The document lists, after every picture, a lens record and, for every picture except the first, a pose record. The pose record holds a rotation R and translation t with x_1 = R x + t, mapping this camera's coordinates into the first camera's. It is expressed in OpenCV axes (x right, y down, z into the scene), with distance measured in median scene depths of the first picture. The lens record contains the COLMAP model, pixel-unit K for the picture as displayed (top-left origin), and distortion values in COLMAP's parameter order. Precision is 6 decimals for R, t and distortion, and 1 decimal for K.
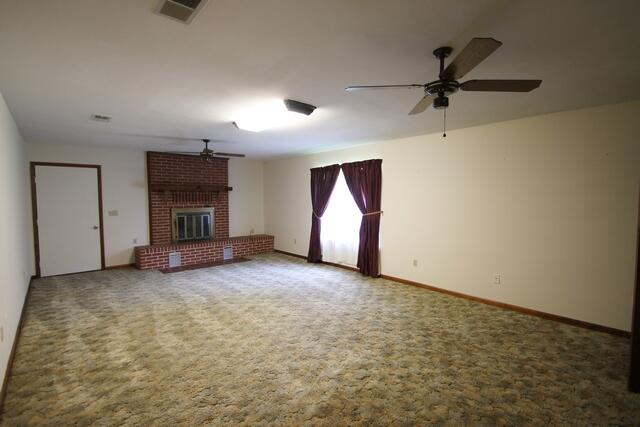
lens RADIAL K [[300.5, 0, 321.6], [0, 300.5, 214.9], [0, 0, 1]] dist [-0.009660, -0.002706]
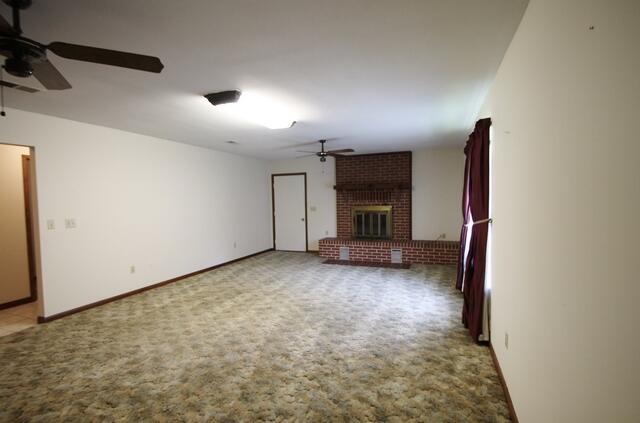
lens RADIAL K [[300.5, 0, 320.7], [0, 300.5, 207.7], [0, 0, 1]] dist [-0.009660, -0.002706]
pose [[0.465036, 0.022737, -0.885000, 0.424006], [-0.036884, 0.999300, 0.006293, -0.018830], [0.884523, 0.029716, 0.465549, 0.407757]]
